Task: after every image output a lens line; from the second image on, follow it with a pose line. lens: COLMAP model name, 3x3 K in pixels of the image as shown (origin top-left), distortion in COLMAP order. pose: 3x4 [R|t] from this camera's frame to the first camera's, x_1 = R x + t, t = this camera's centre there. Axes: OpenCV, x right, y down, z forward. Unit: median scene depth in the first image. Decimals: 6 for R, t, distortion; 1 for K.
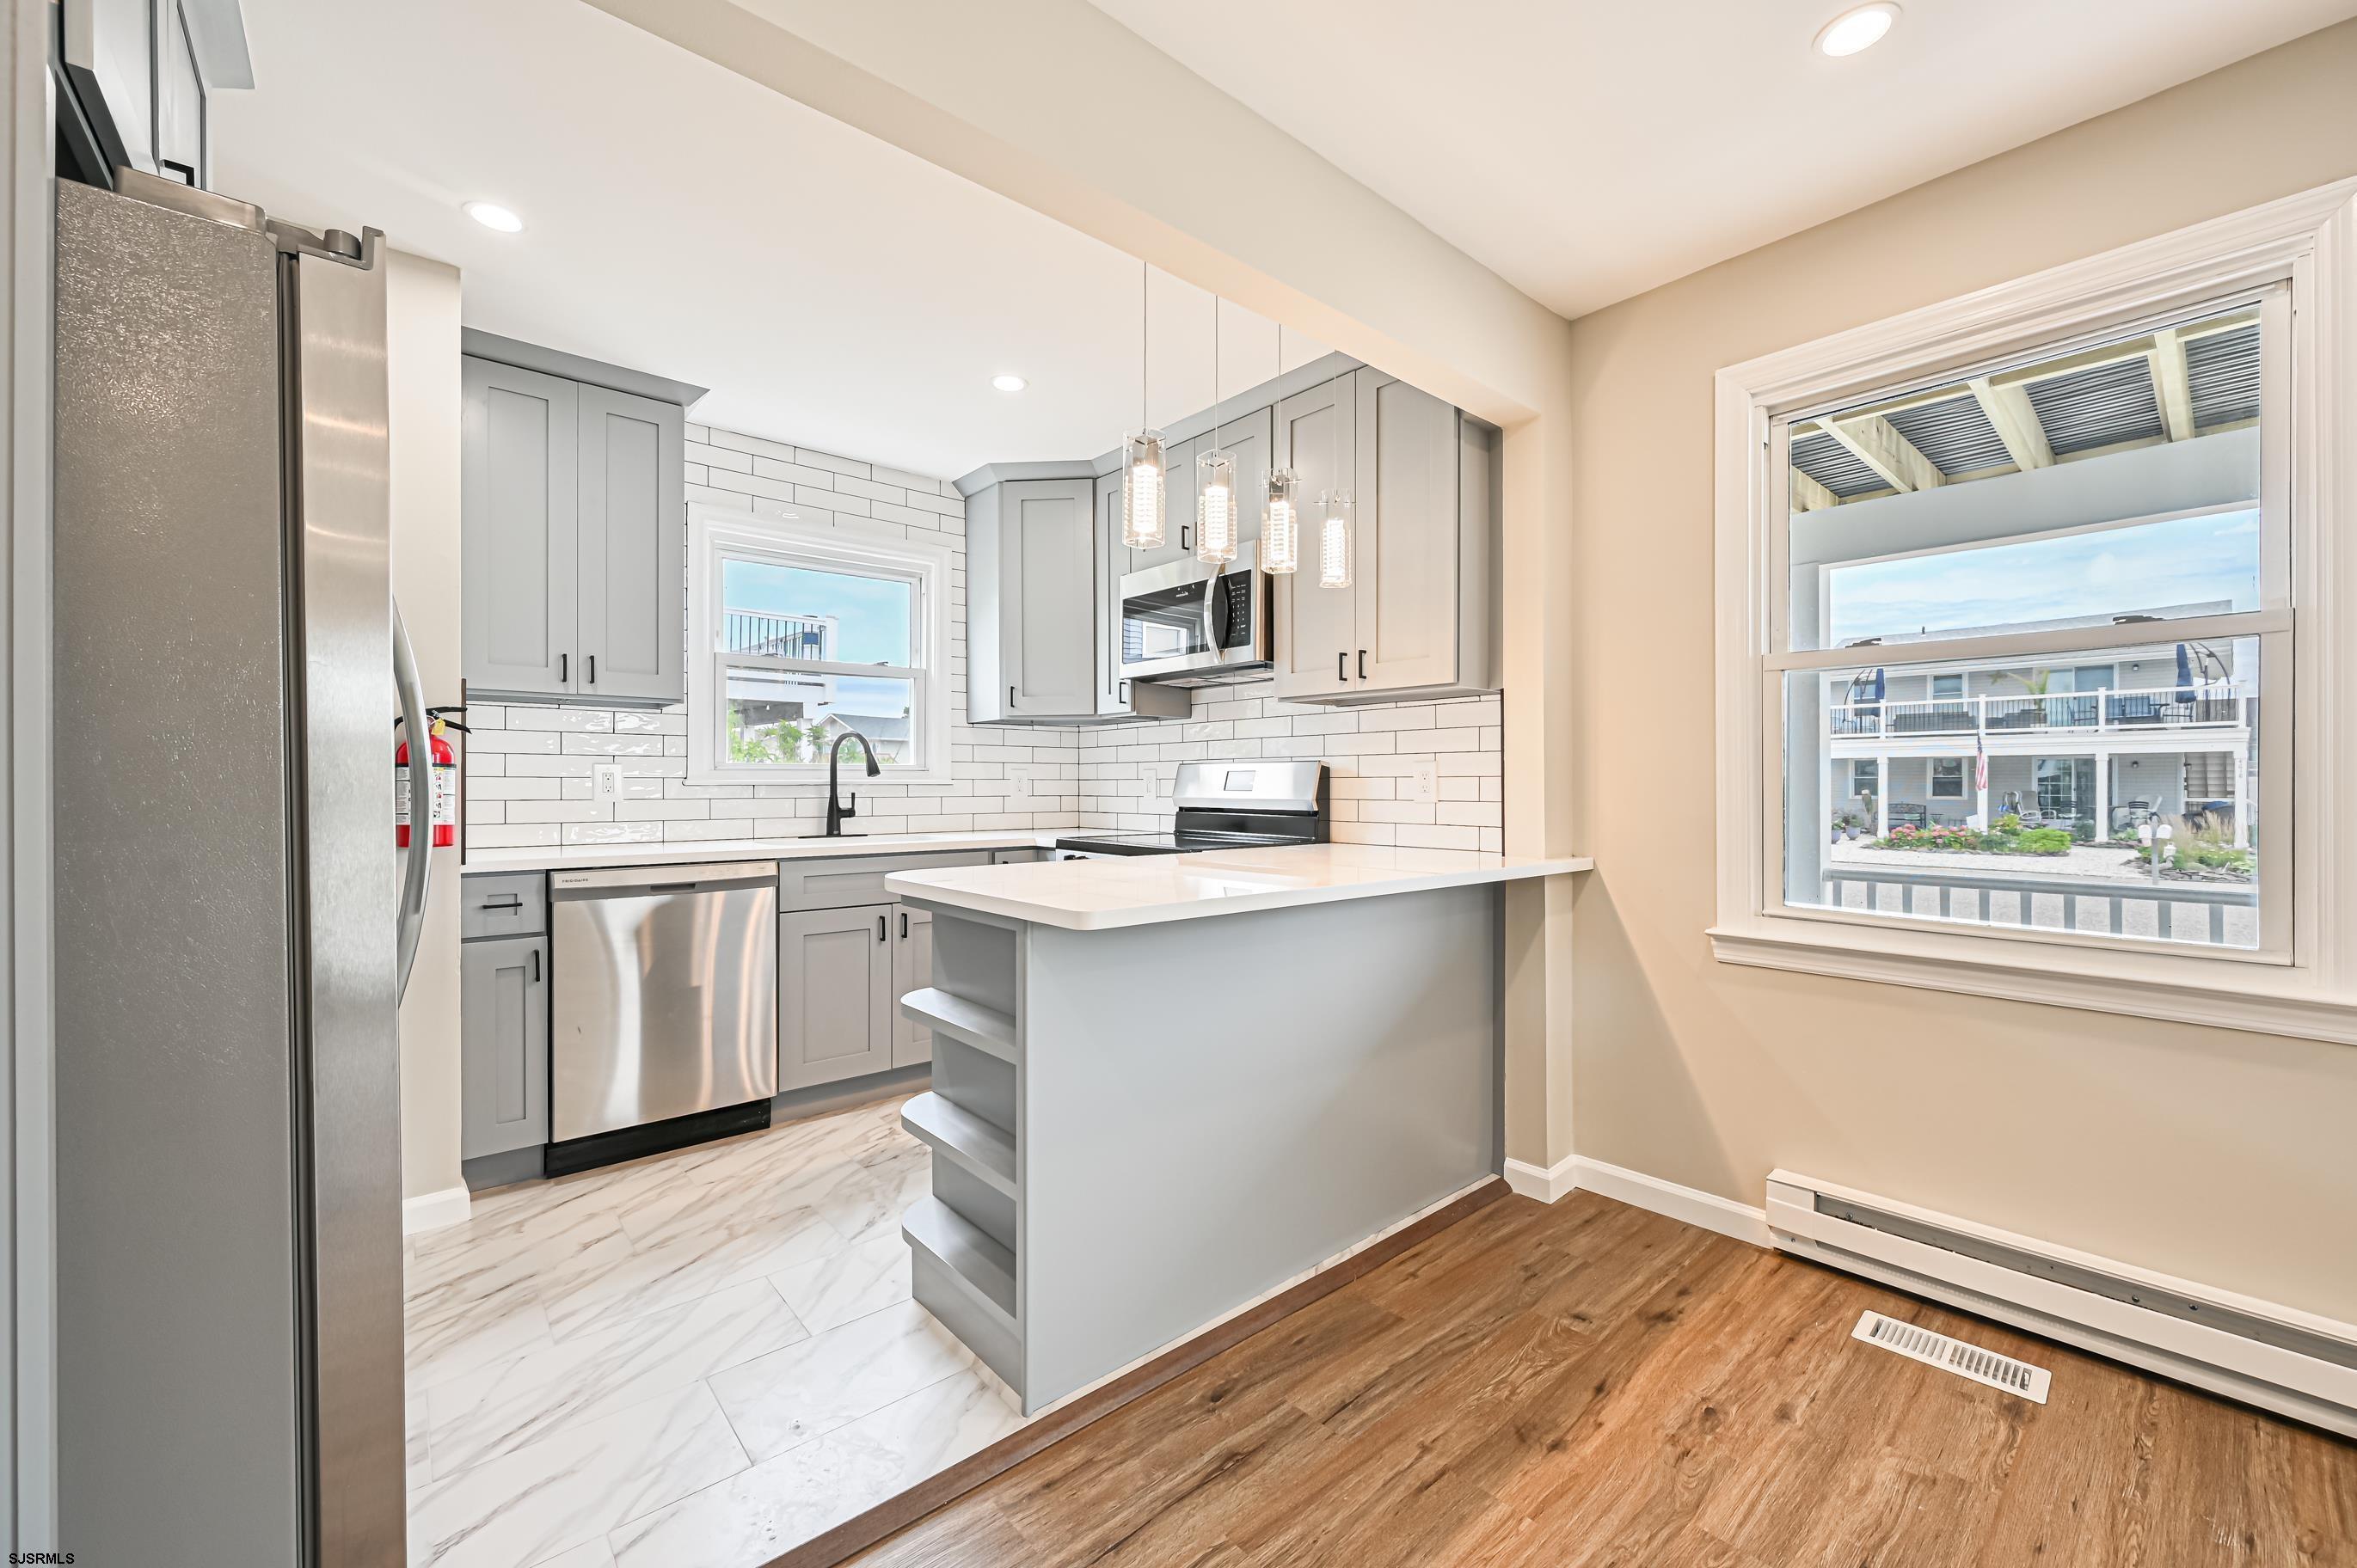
lens RADIAL K [[926.9, 0, 1174.3], [0, 926.9, 787.8], [0, 0, 1]] dist [-0.001092, 0.000541]
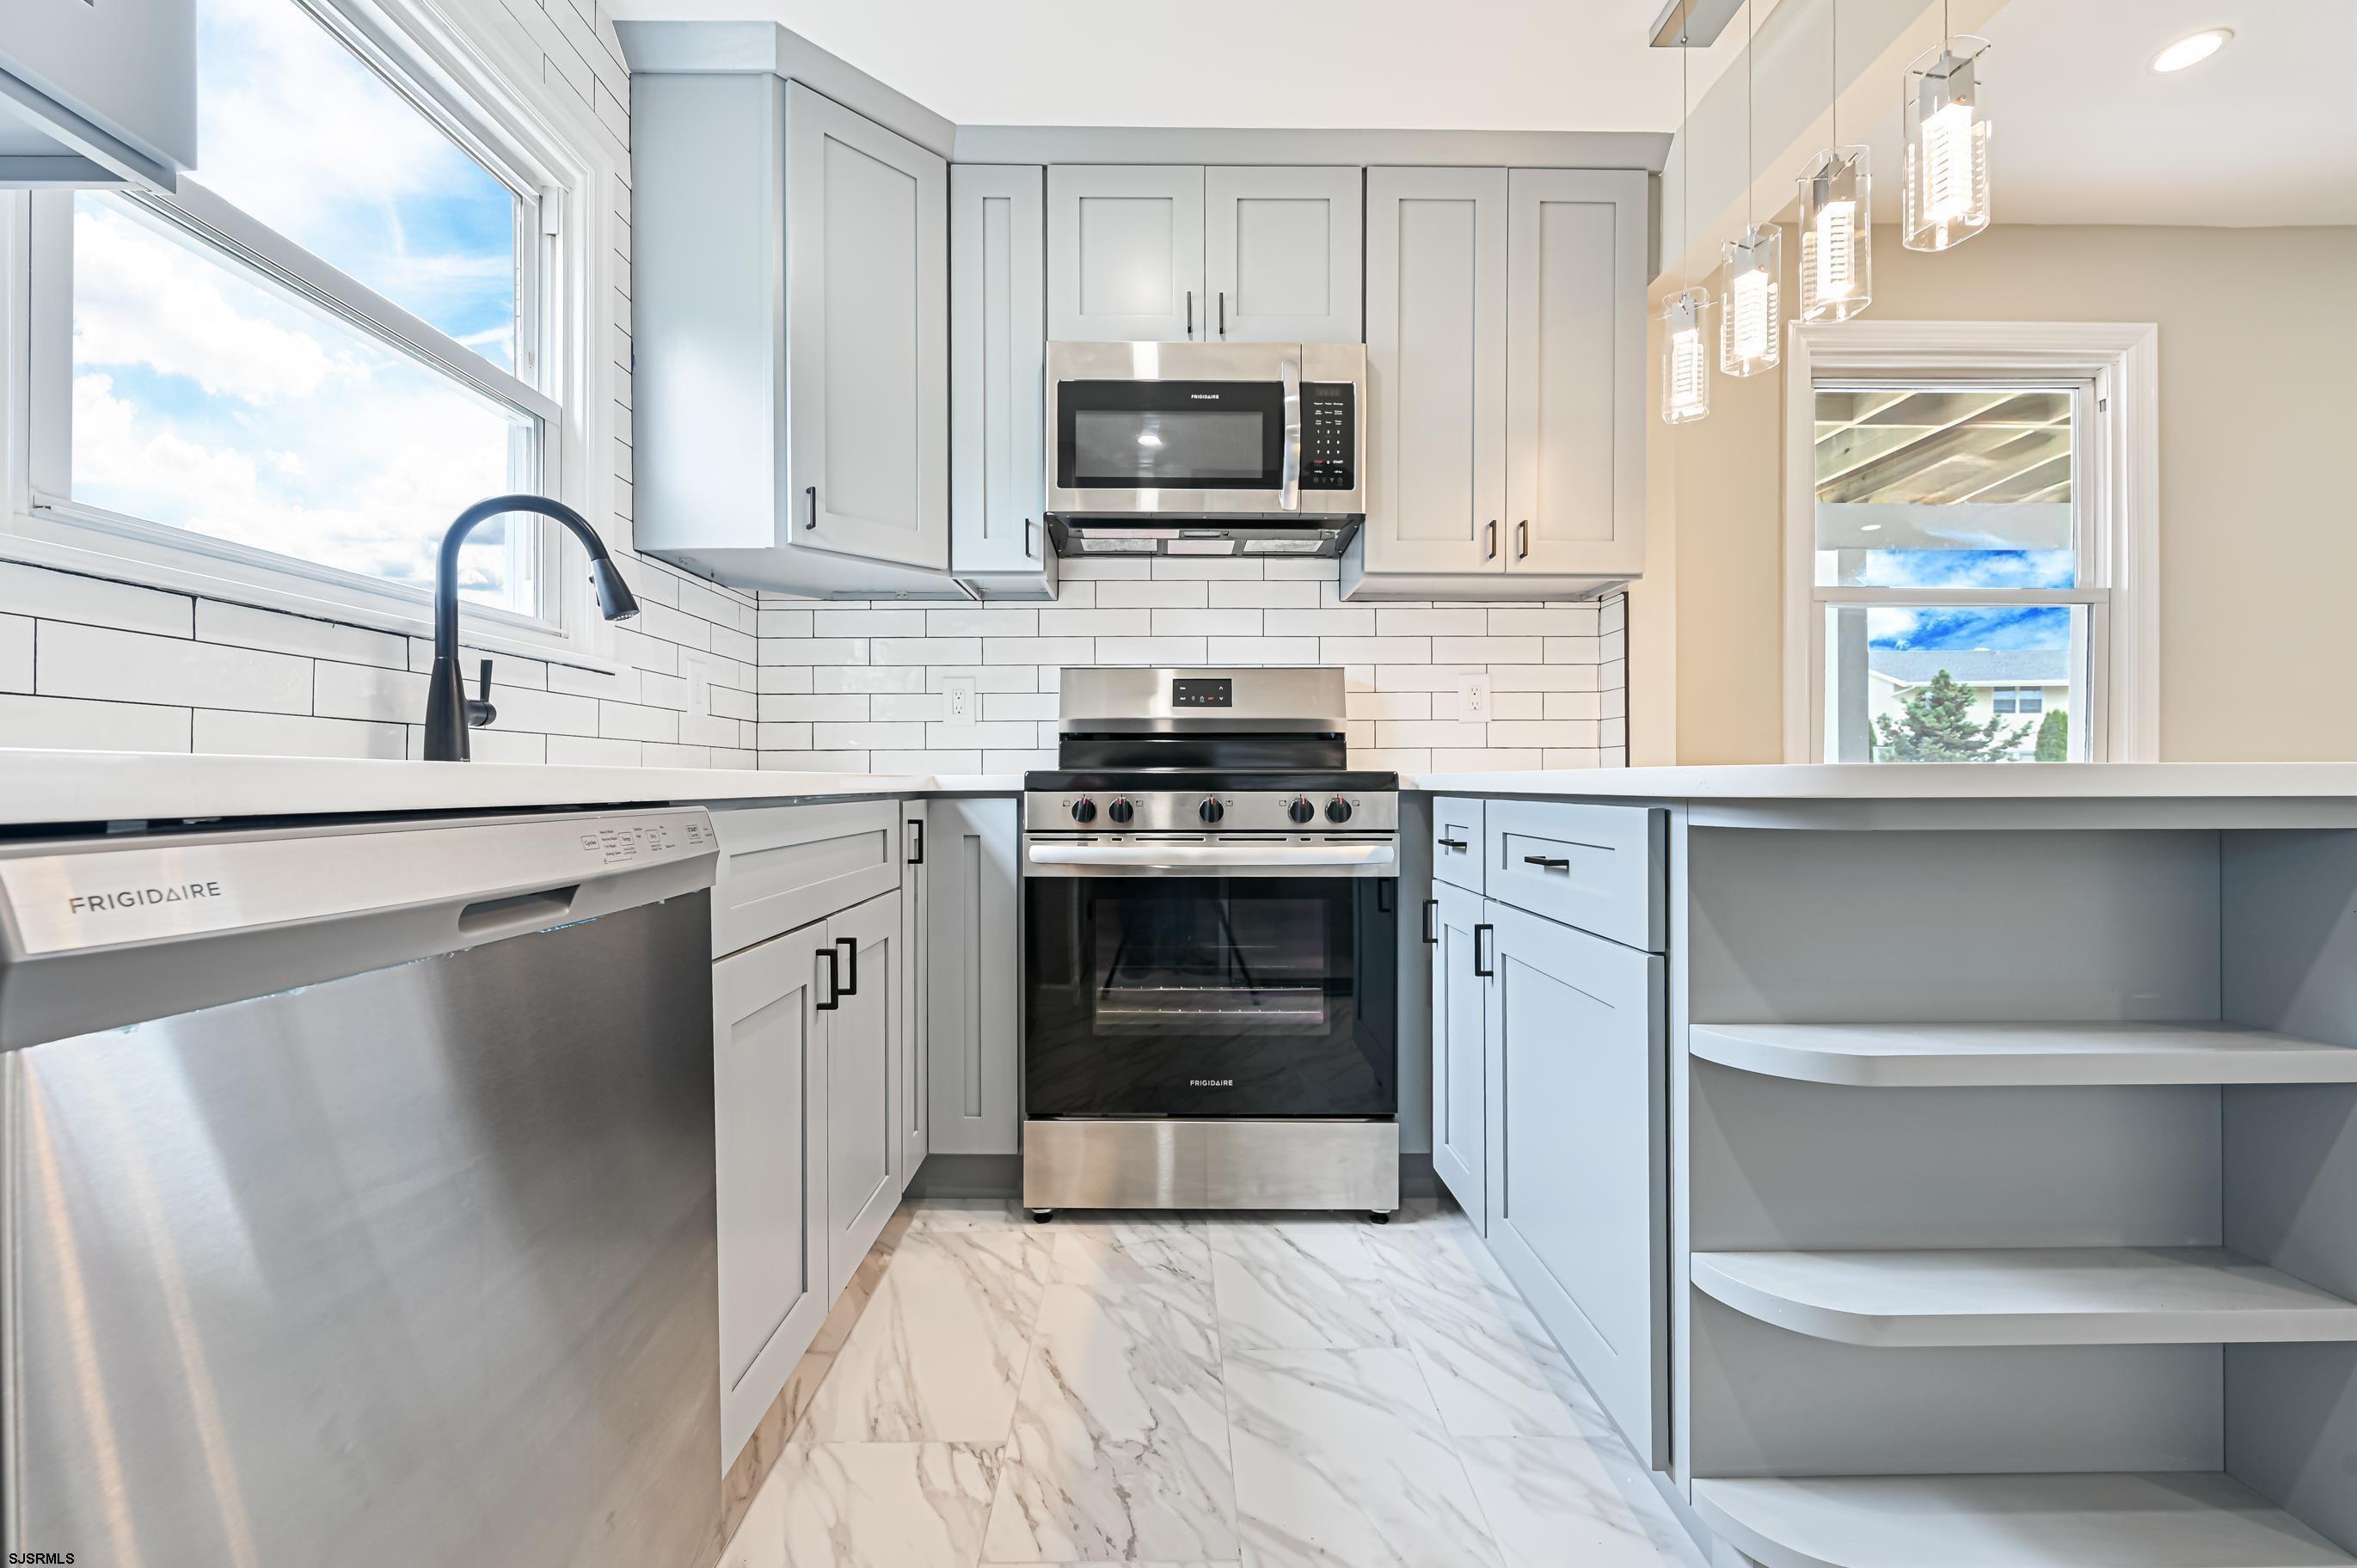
lens RADIAL K [[926.9, 0, 1168.8], [0, 926.9, 788.3], [0, 0, 1]] dist [-0.001092, 0.000541]
pose [[0.644470, -0.006785, 0.764599, -0.543130], [0.004678, 0.999977, 0.004931, 0.068855], [-0.764615, 0.000399, 0.644487, 0.639351]]
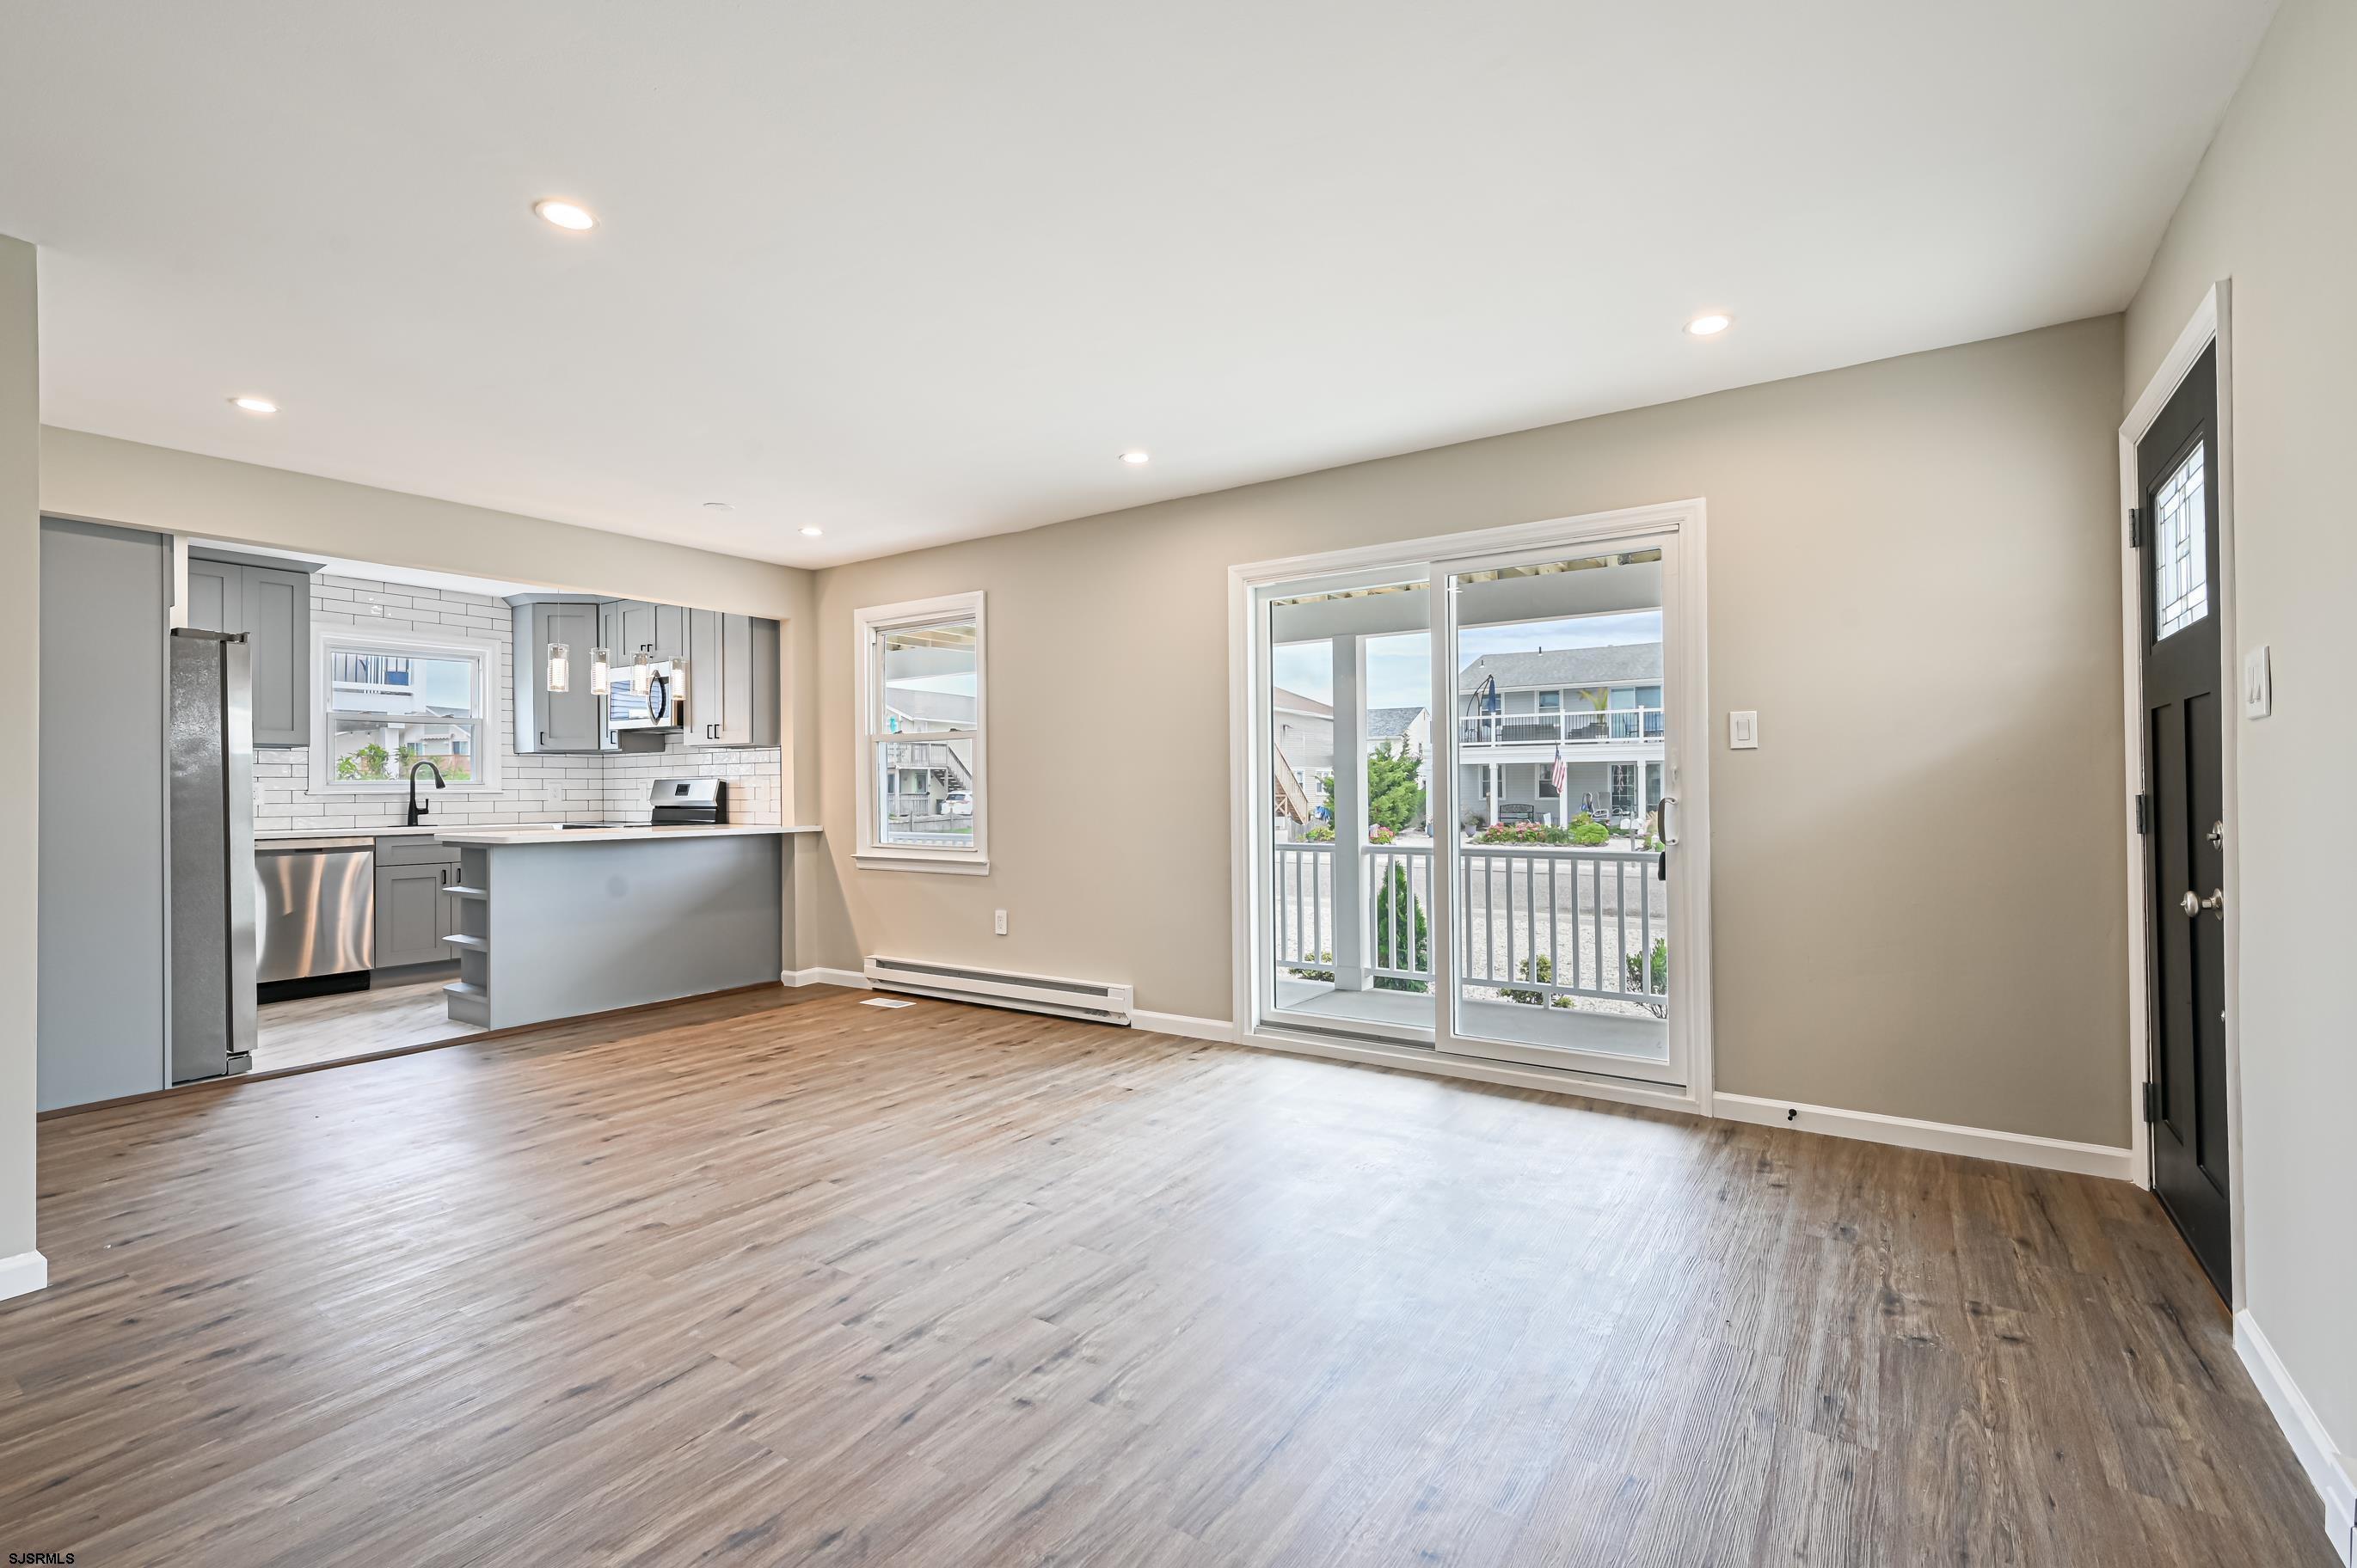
lens RADIAL K [[1049.8, 0, 1172.4], [0, 1049.8, 783.7], [0, 0, 1]] dist [-0.000363, 0.001436]
pose [[0.965634, -0.004866, 0.259859, 0.500090], [0.007531, 0.999929, -0.009261, 0.006816], [-0.259795, 0.010900, 0.965602, -1.275488]]
